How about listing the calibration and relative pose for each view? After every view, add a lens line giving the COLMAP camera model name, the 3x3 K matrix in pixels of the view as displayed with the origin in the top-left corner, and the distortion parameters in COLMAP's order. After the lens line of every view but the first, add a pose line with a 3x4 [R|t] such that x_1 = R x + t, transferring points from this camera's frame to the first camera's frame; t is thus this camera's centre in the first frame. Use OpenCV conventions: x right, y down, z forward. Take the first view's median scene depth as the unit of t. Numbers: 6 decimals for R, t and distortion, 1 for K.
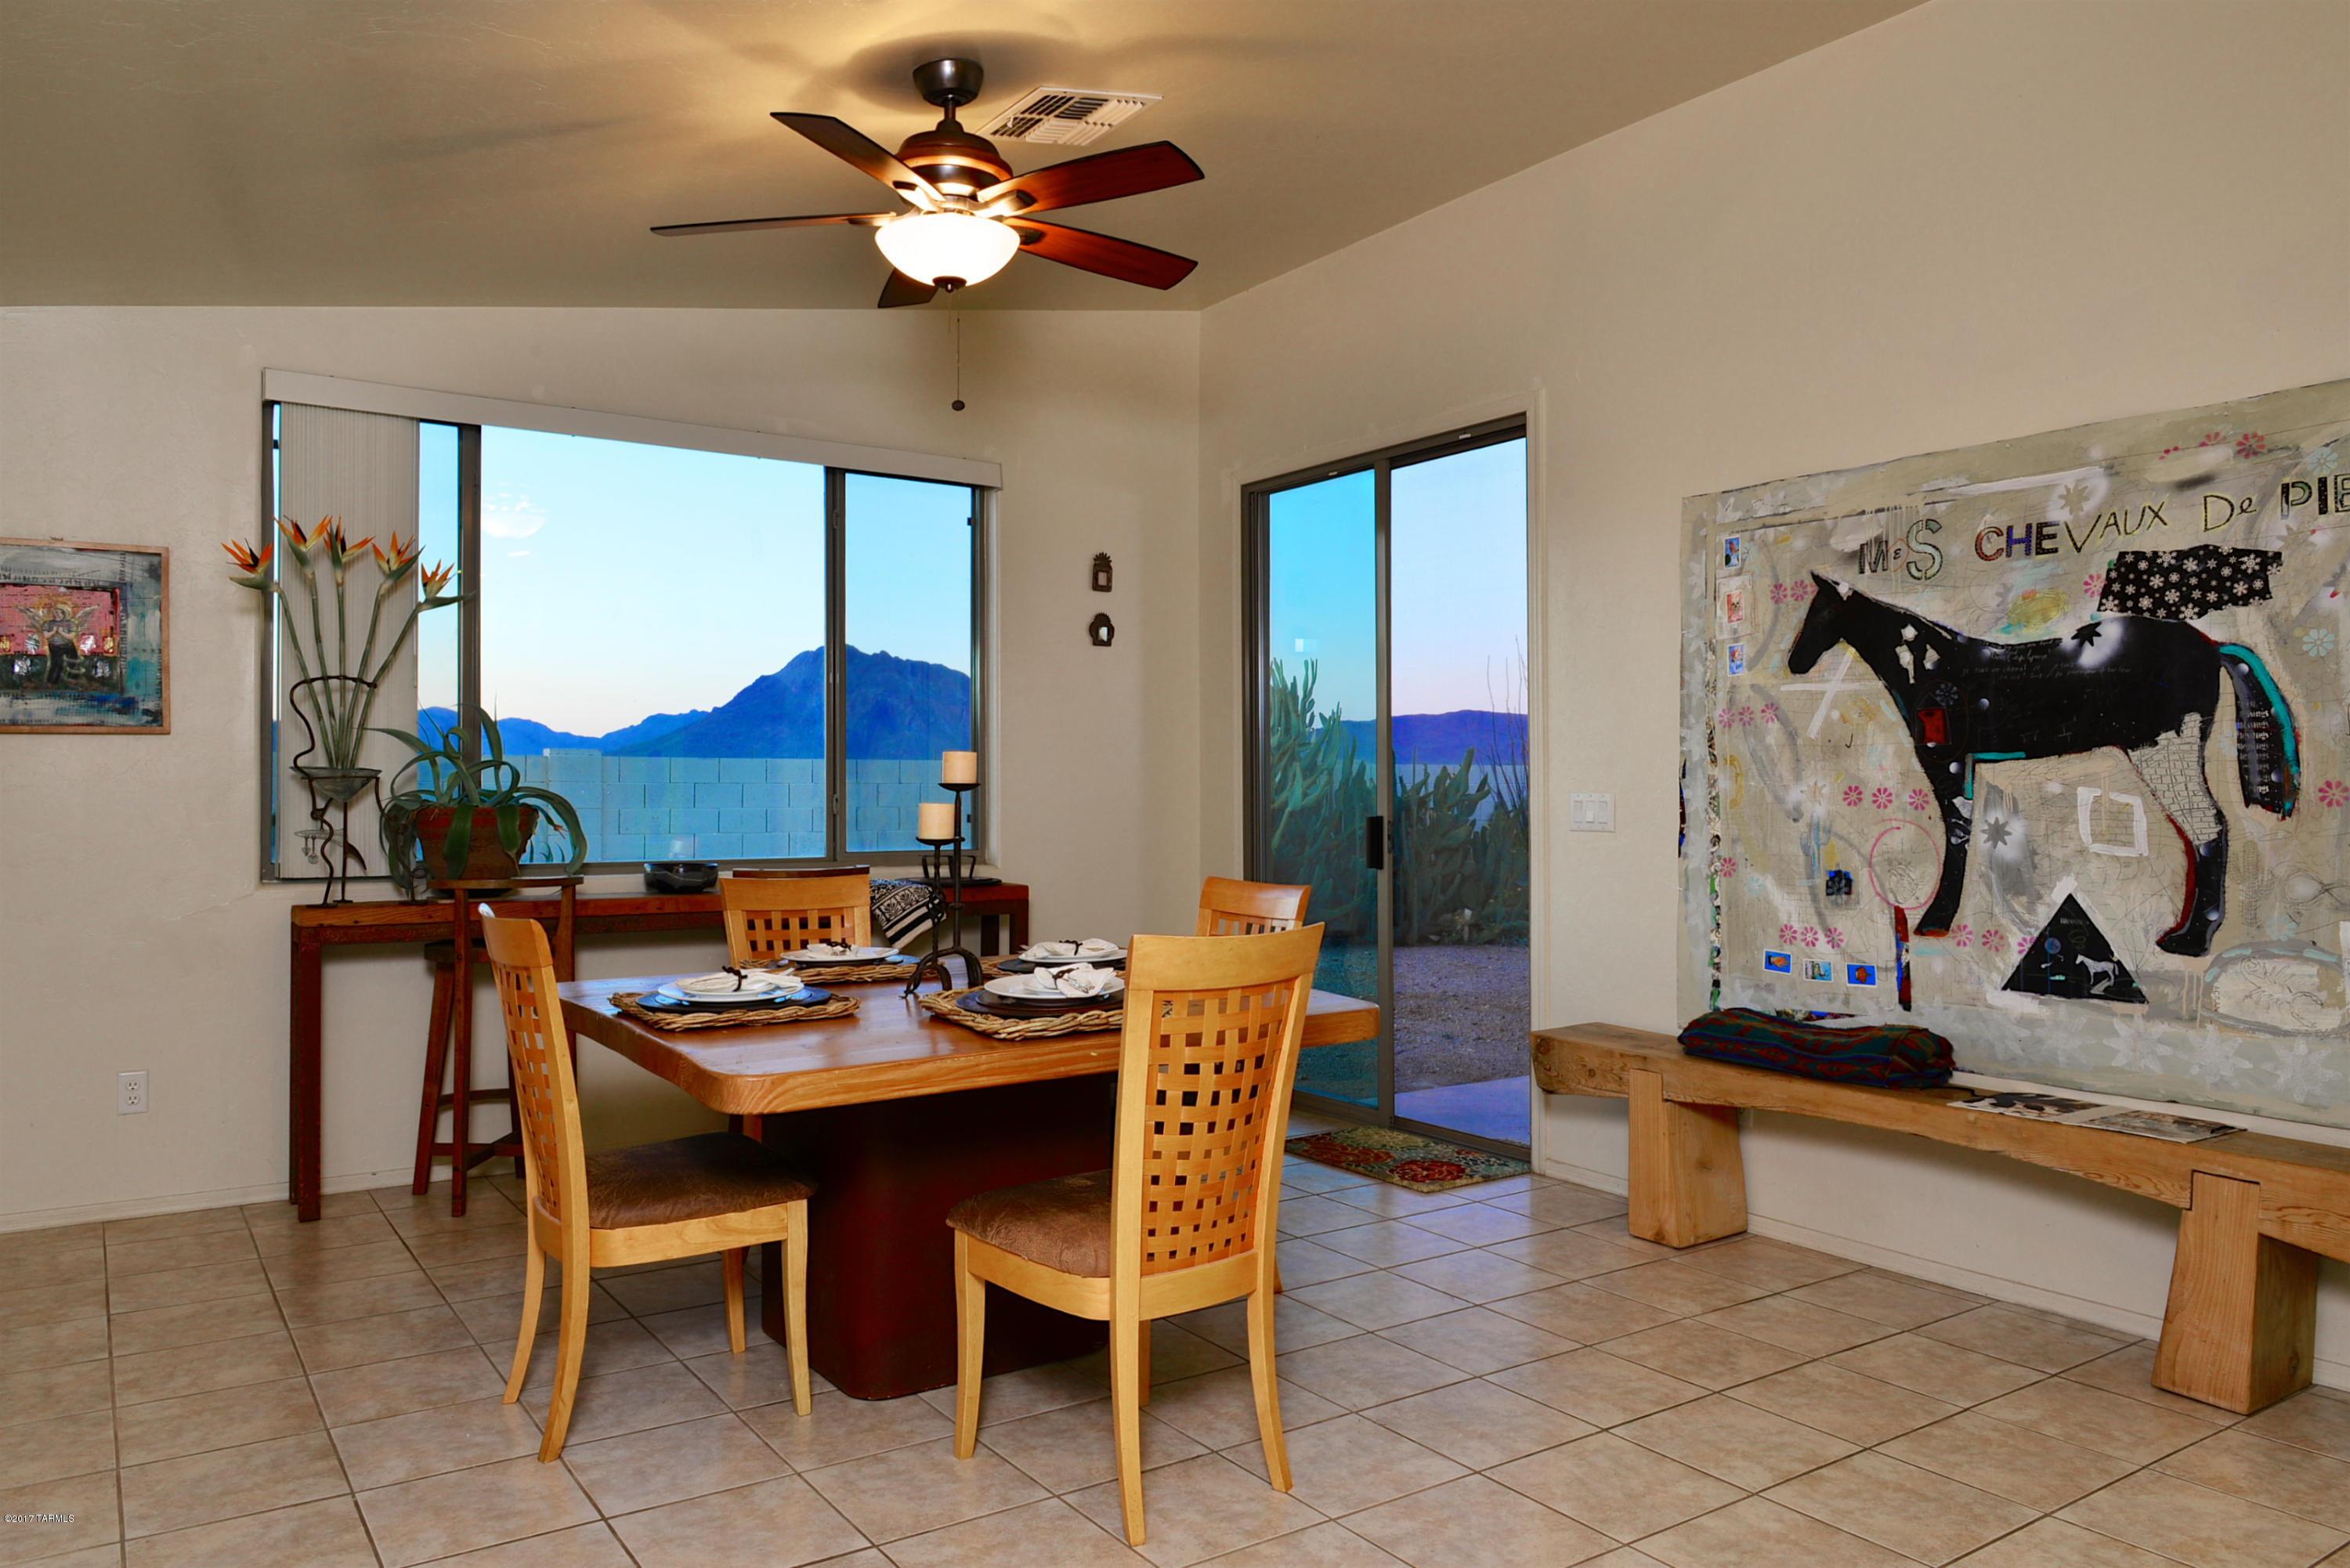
lens RADIAL K [[1632.4, 0, 1156.3], [0, 1632.4, 783.9], [0, 0, 1]] dist [-0.013806, -0.005443]
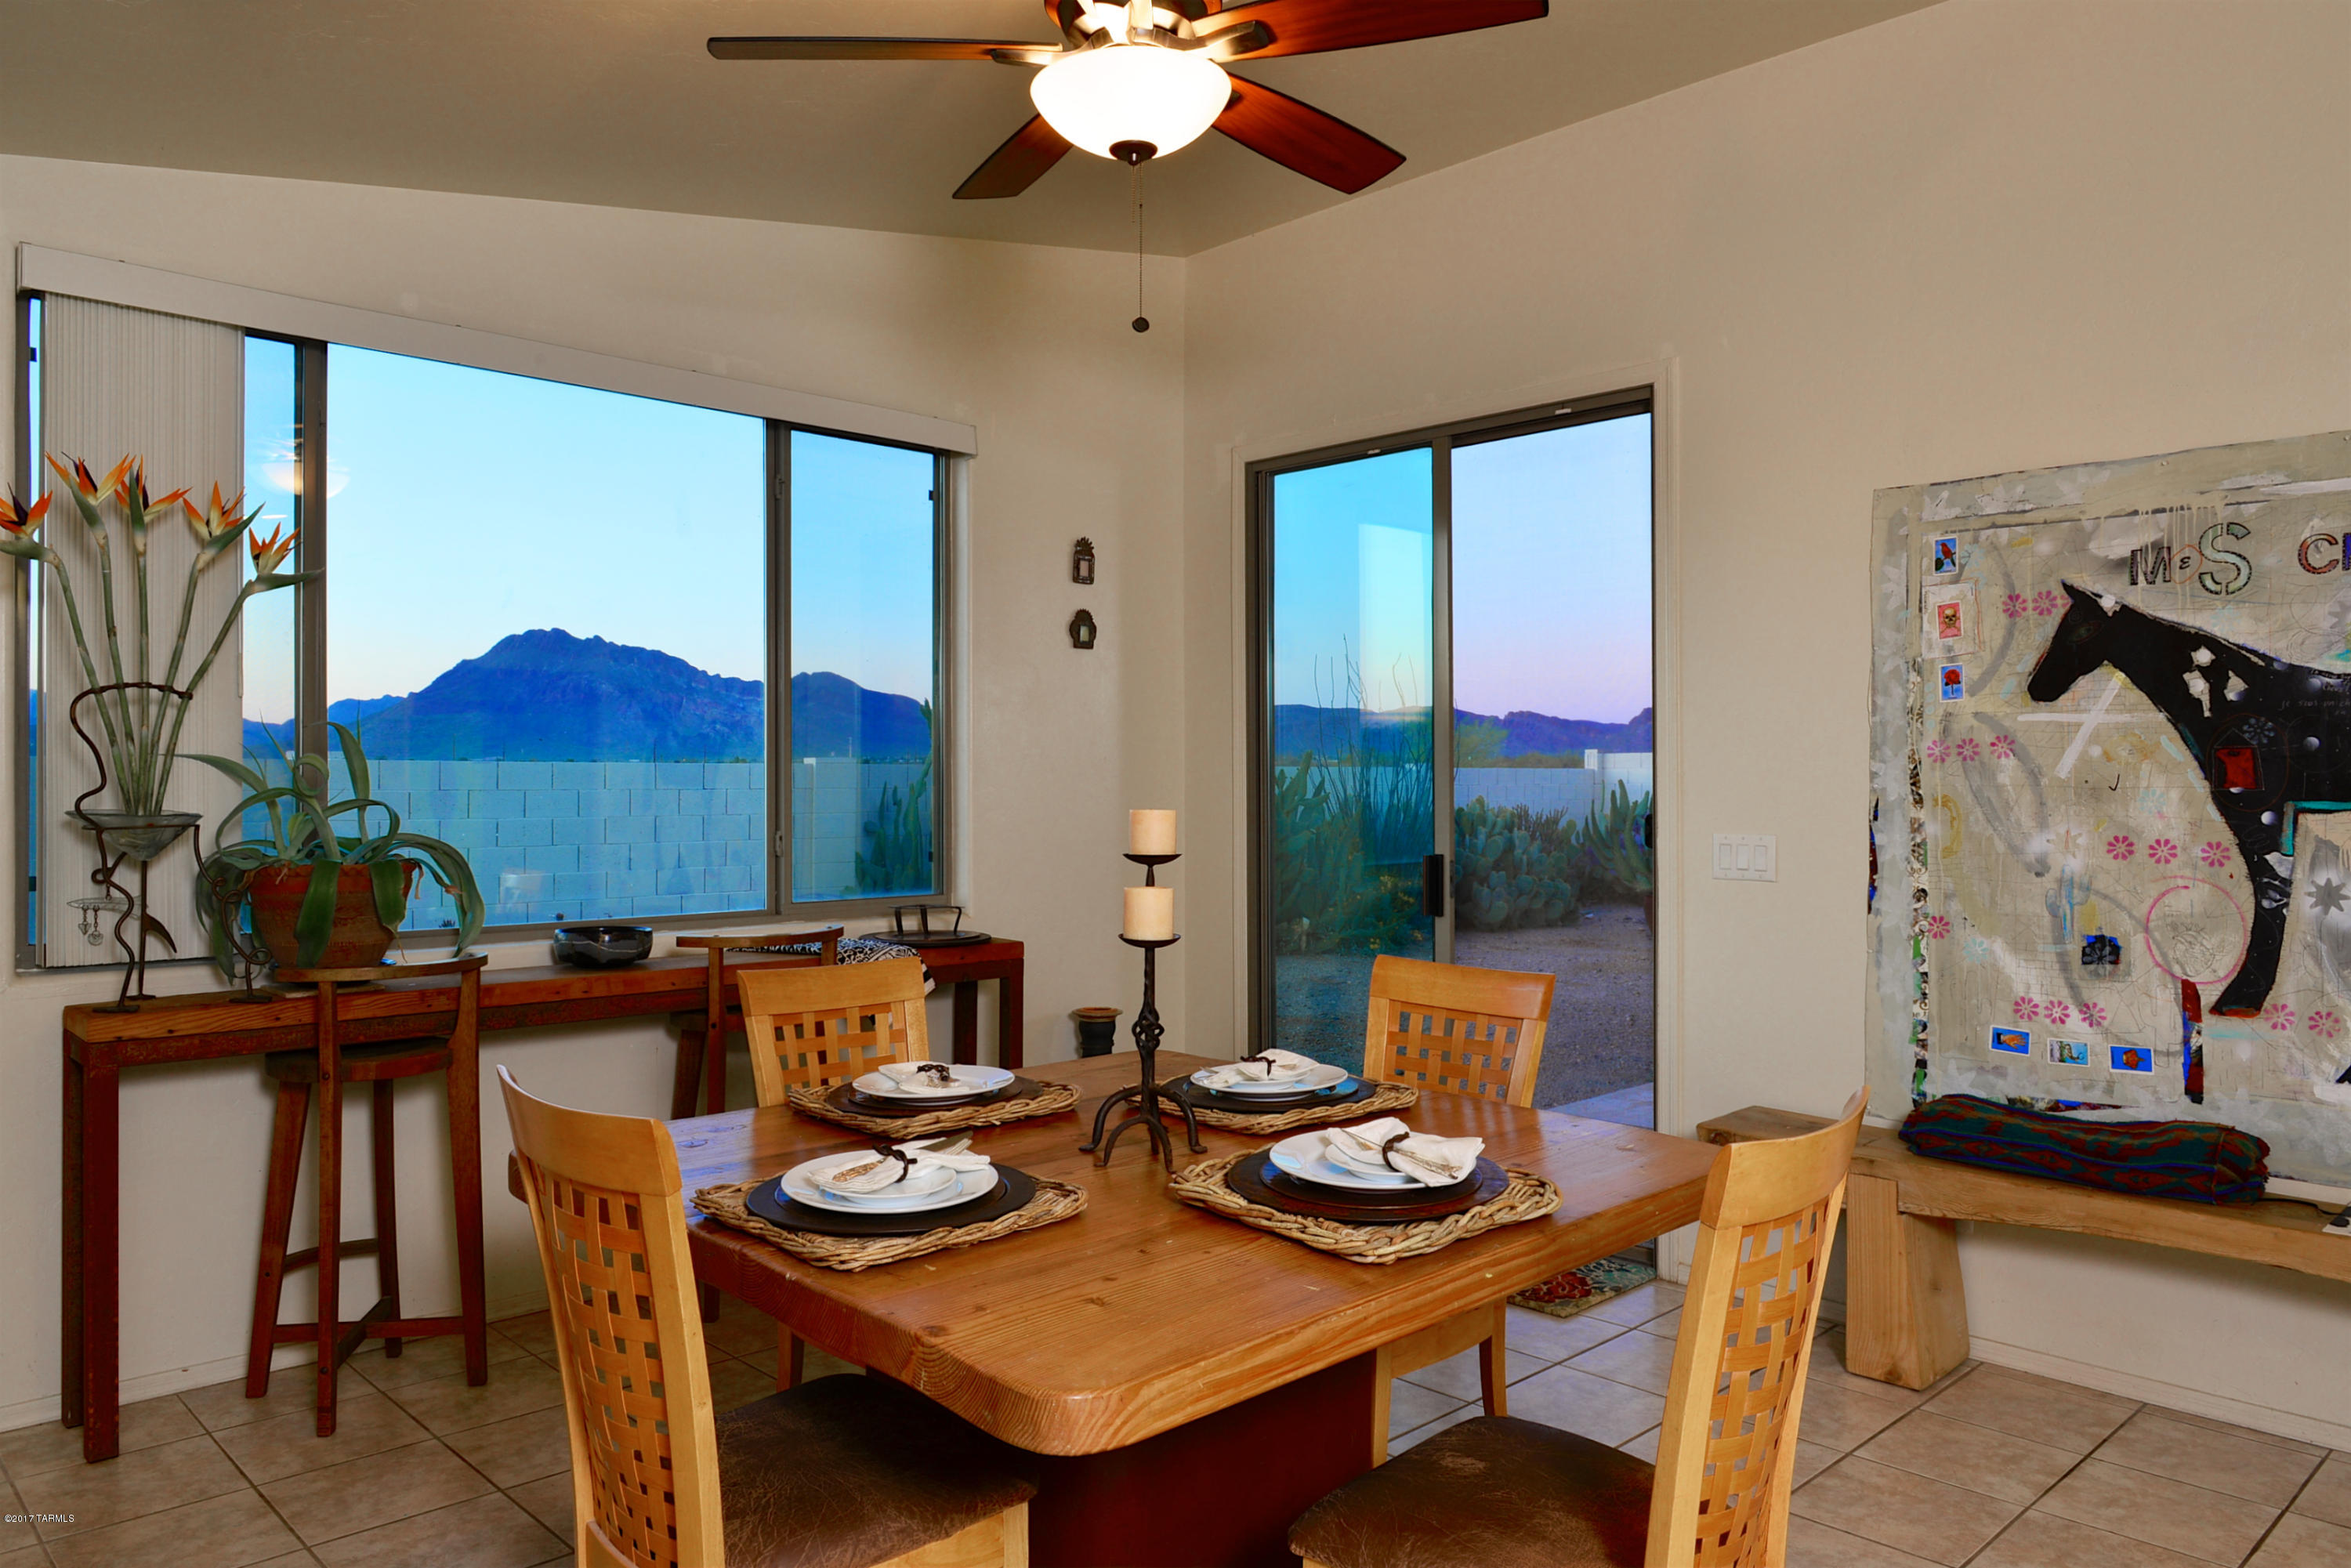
lens RADIAL K [[1616.4, 0, 1162.9], [0, 1616.4, 782.2], [0, 0, 1]] dist [-0.016070, -0.001197]
pose [[0.985188, 0.000235, 0.171477, -0.195898], [-0.001123, 0.999986, 0.005085, -0.028858], [-0.171473, -0.005202, 0.985175, 0.250147]]
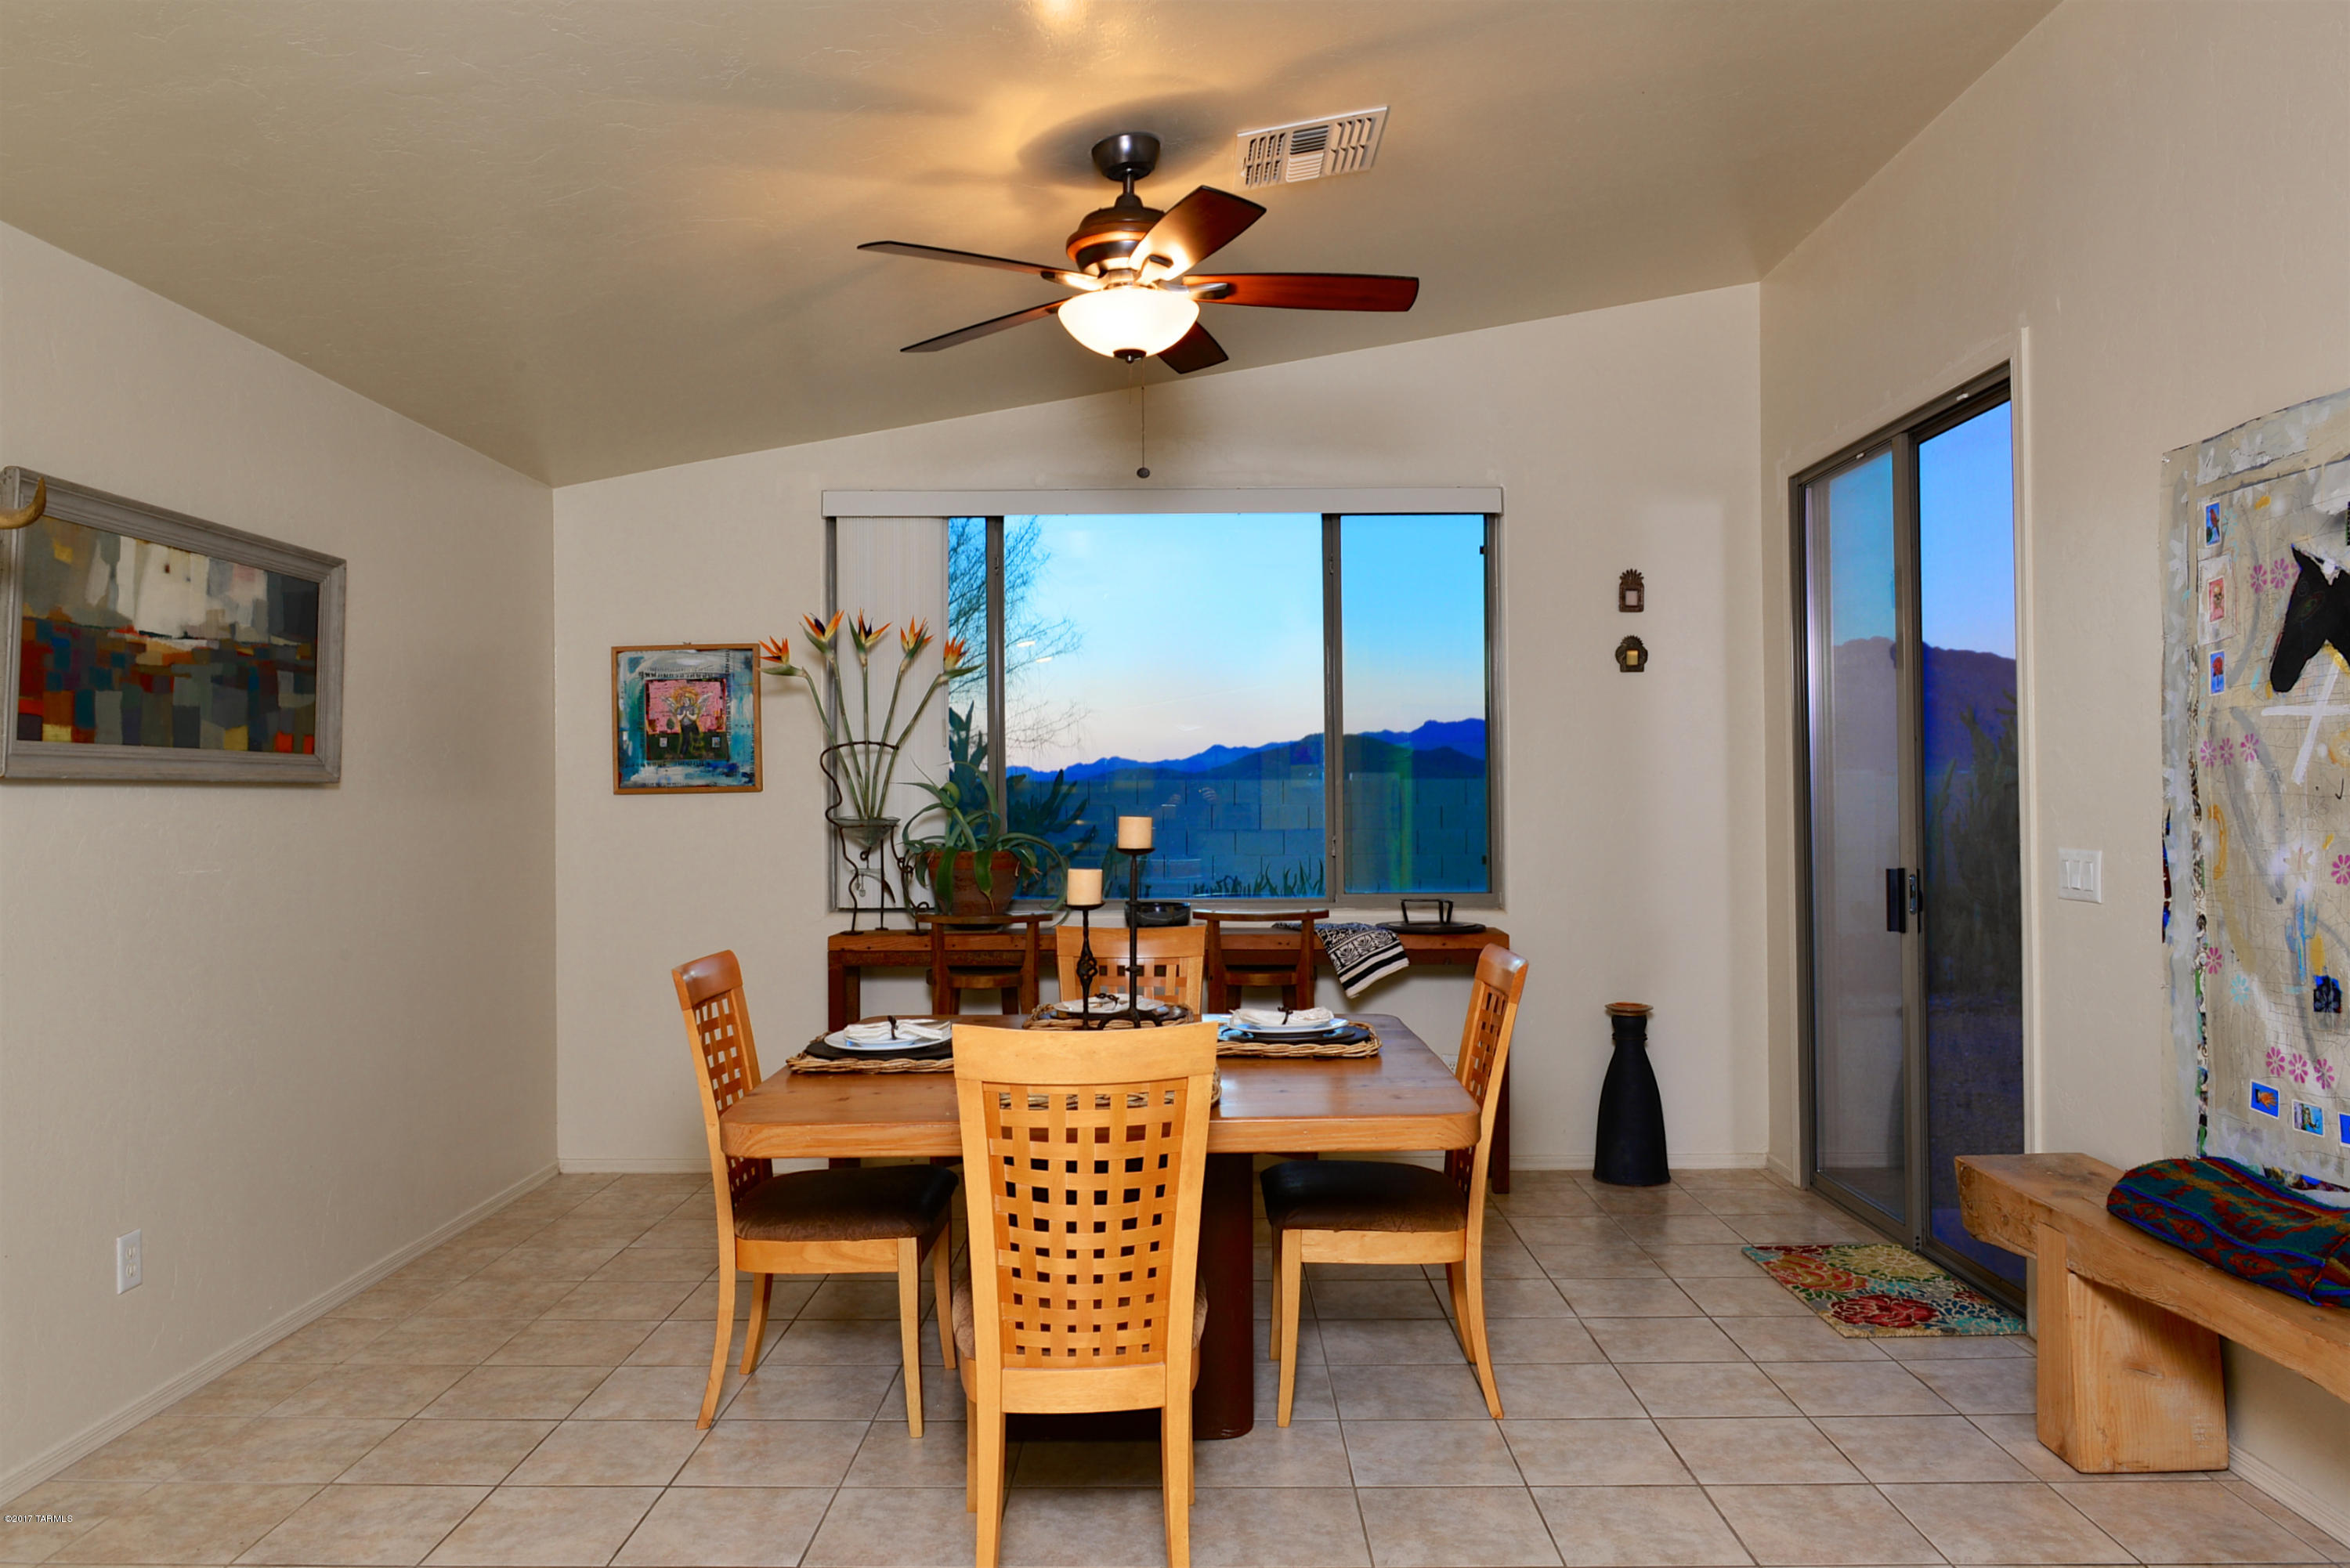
lens RADIAL K [[1632.4, 0, 1156.3], [0, 1632.4, 783.9], [0, 0, 1]] dist [-0.013806, -0.005443]
pose [[0.820019, -0.011052, -0.572229, 0.388527], [0.009627, 0.999938, -0.005516, -0.028304], [0.572255, -0.000986, 0.820075, 0.147240]]
